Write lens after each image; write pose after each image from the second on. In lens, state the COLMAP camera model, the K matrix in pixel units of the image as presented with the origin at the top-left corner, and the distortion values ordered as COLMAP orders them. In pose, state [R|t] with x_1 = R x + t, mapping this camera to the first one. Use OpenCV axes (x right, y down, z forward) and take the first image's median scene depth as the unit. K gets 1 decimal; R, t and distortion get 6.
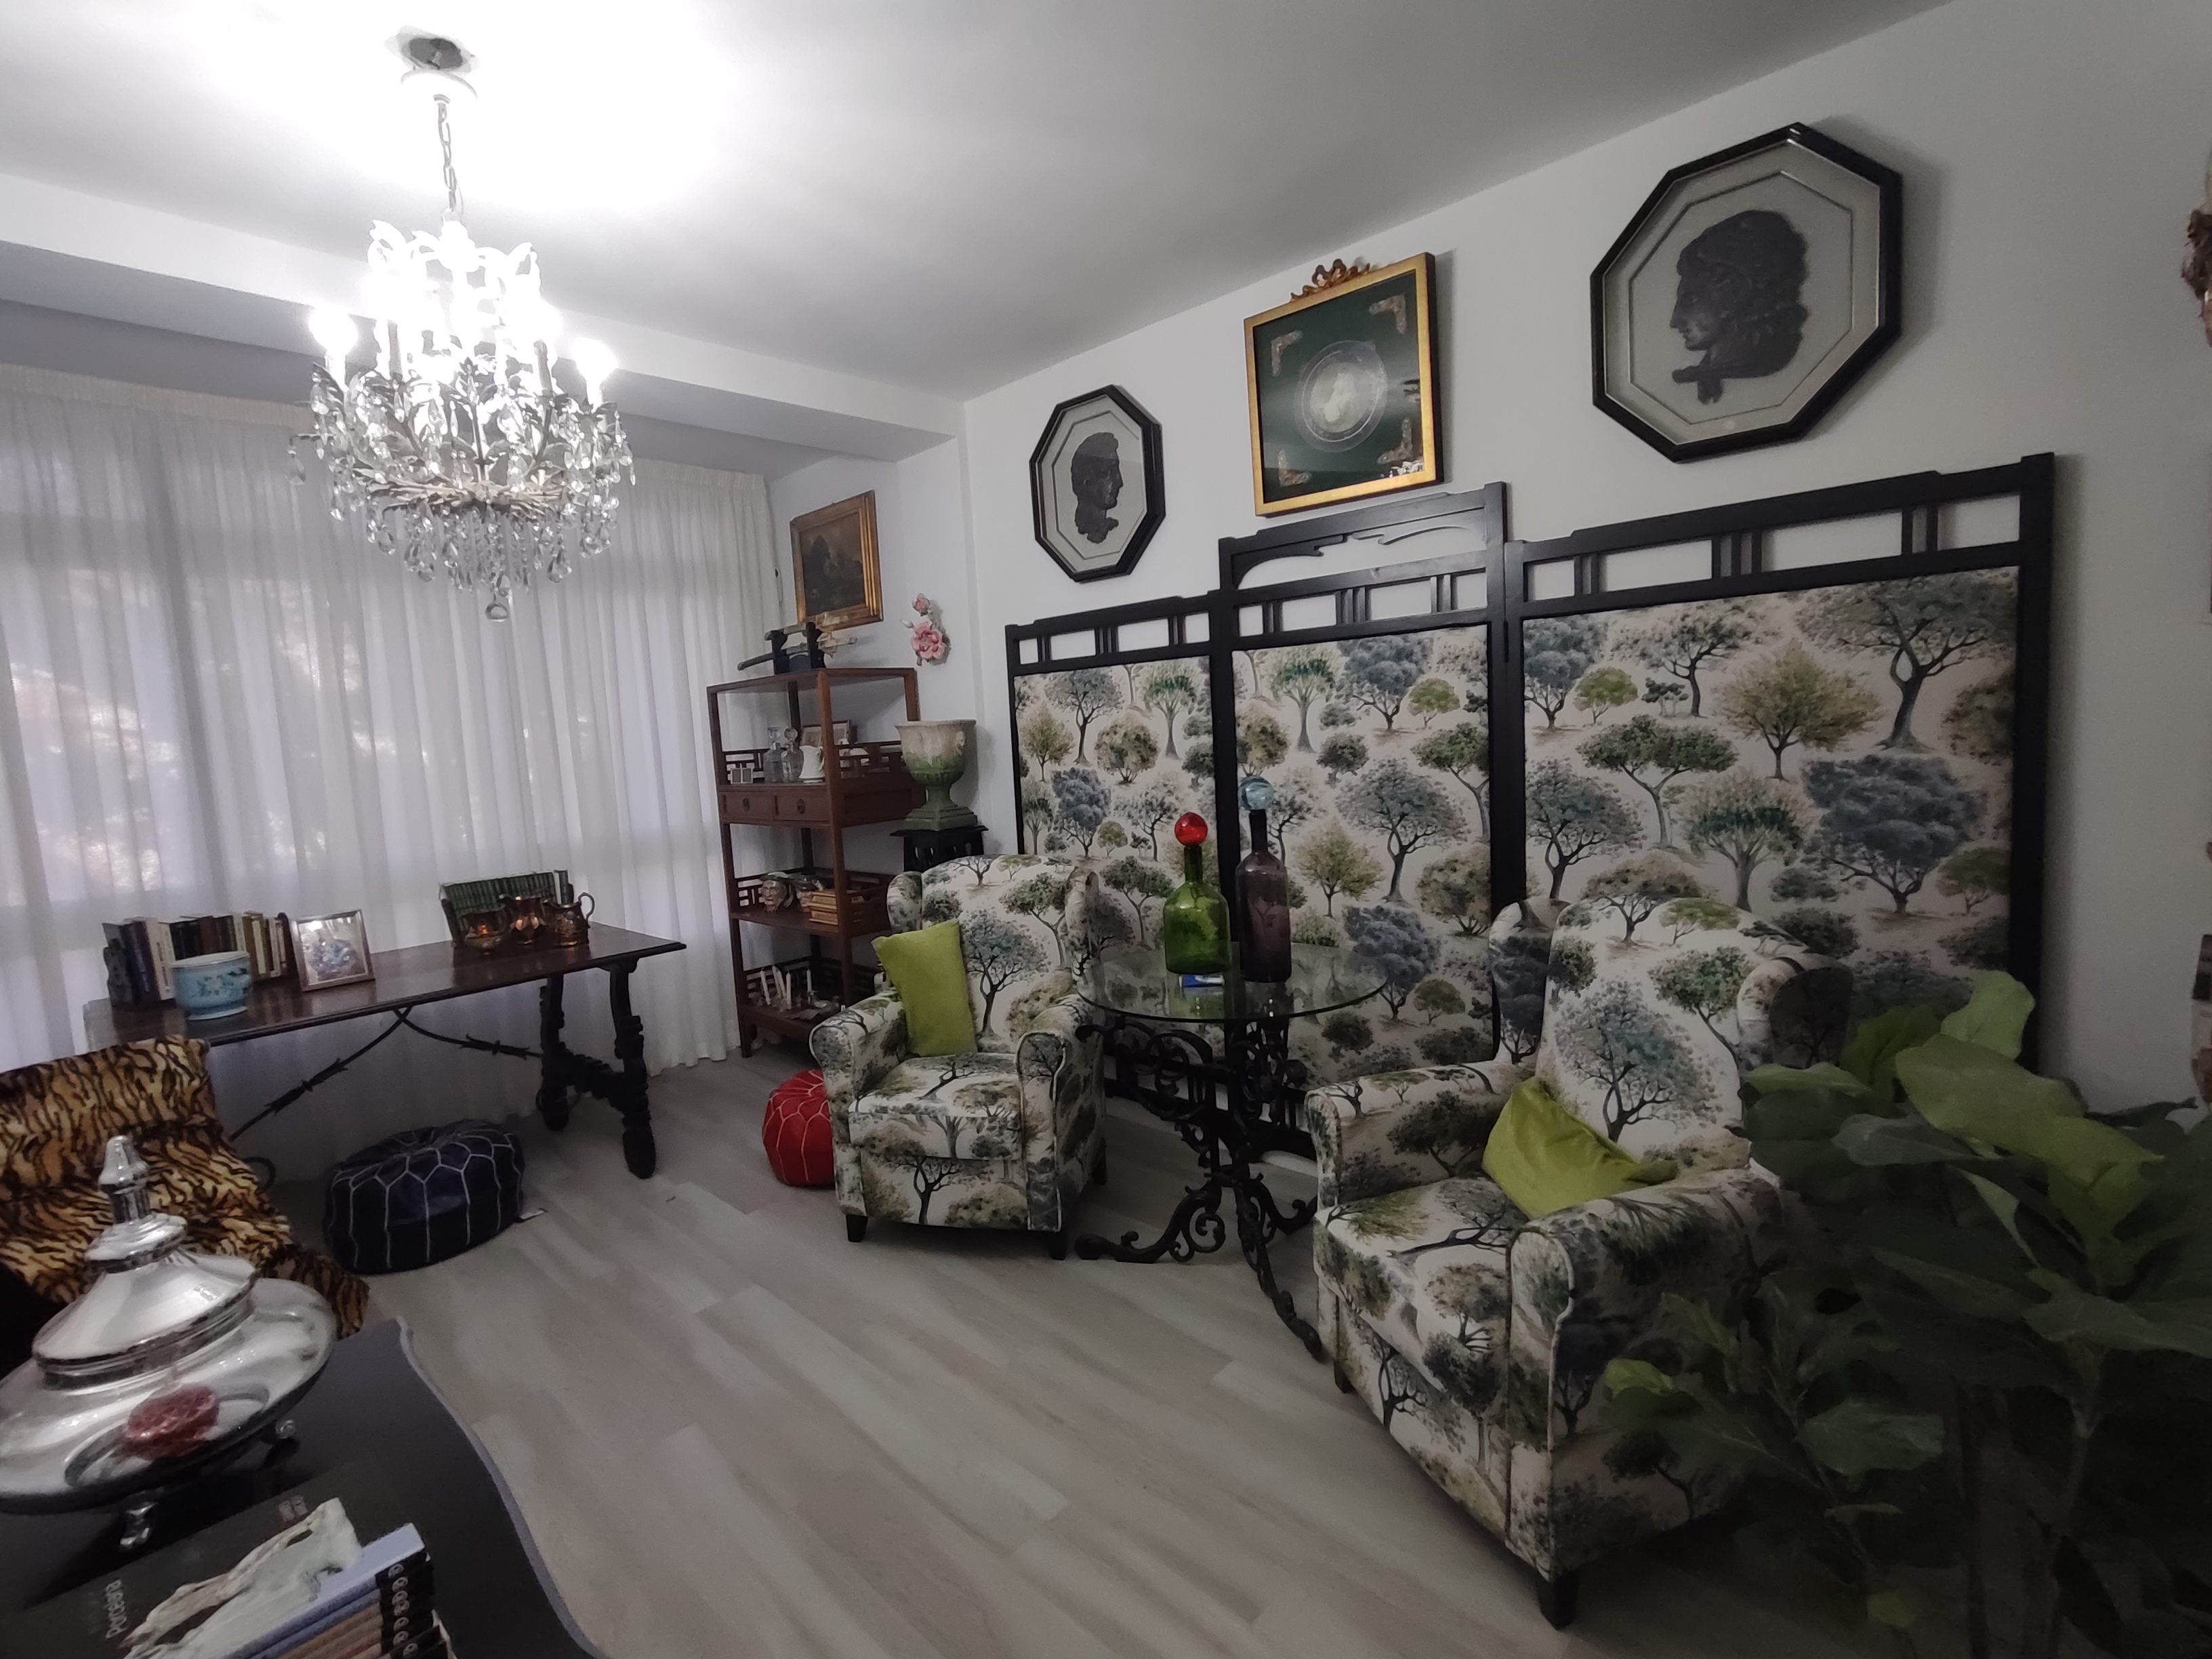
lens RADIAL K [[1020.1, 0, 1132.3], [0, 1020.1, 821.7], [0, 0, 1]] dist [-0.048815, 0.048229]
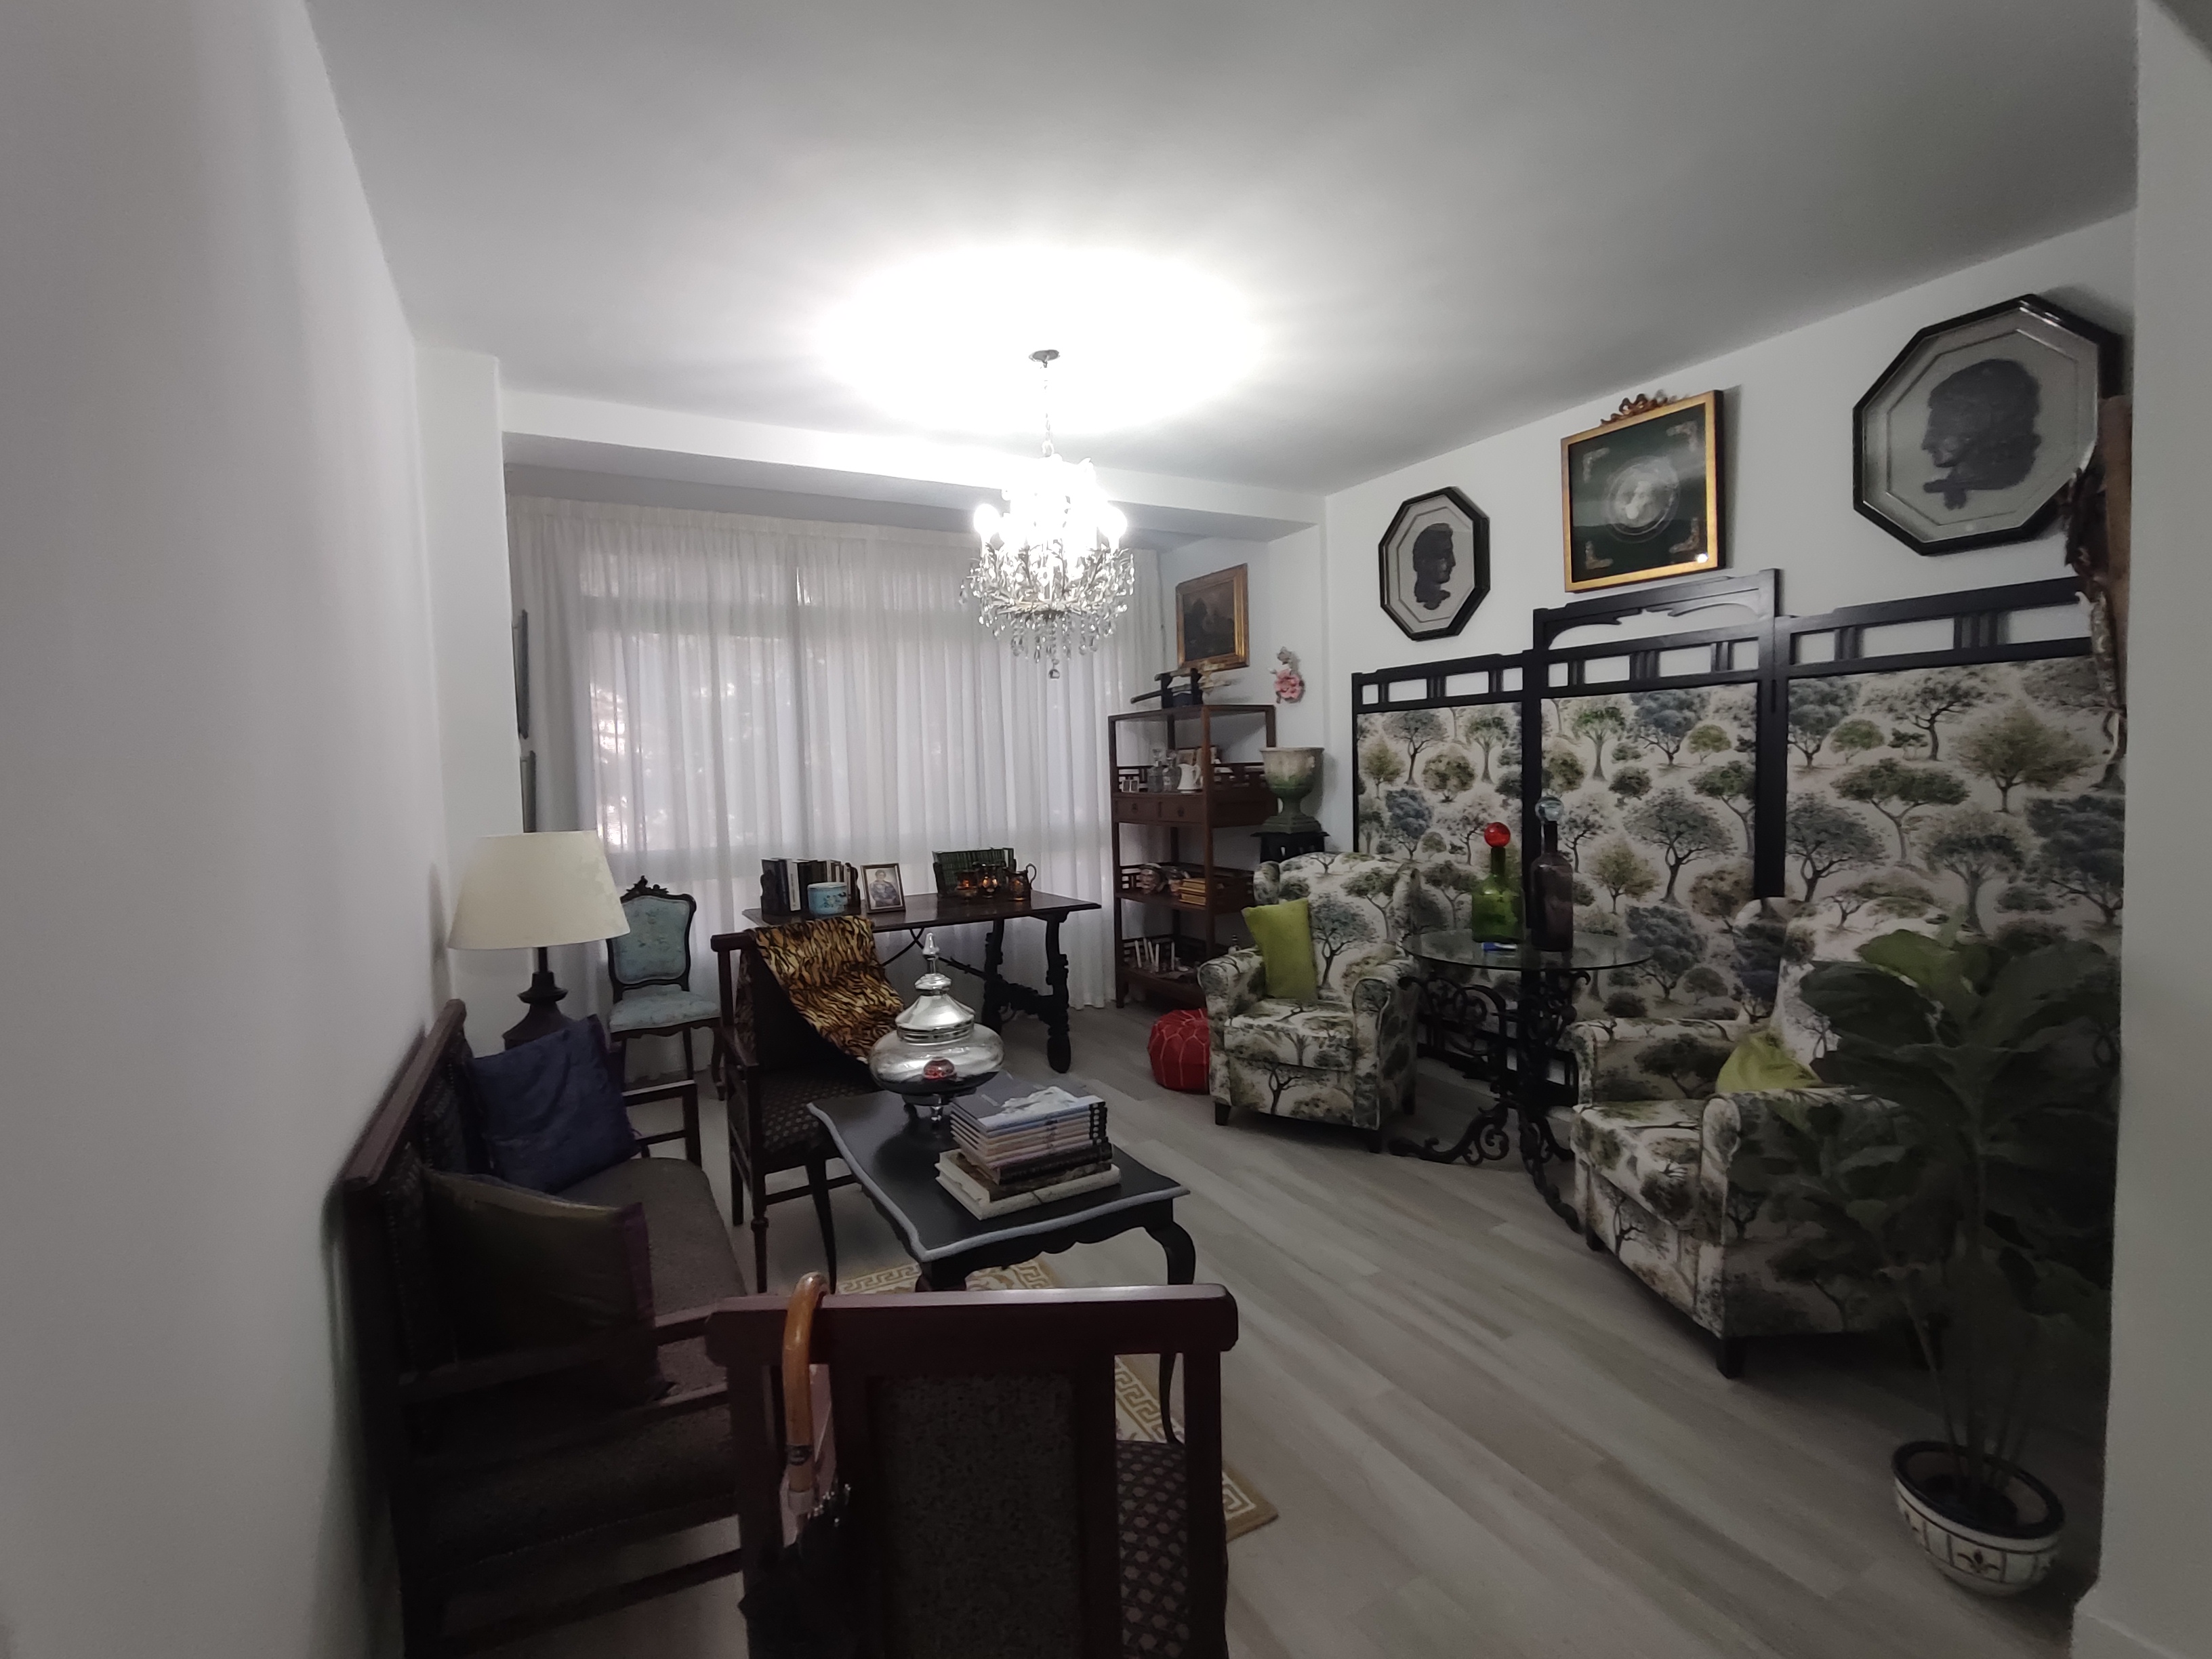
lens RADIAL K [[990.8, 0, 1104.0], [0, 990.8, 801.5], [0, 0, 1]] dist [-0.036822, 0.022668]
pose [[0.941140, 0.046034, -0.334868, 0.003930], [-0.061428, 0.997479, -0.035518, 0.040166], [0.332389, 0.053998, 0.941595, -0.362047]]
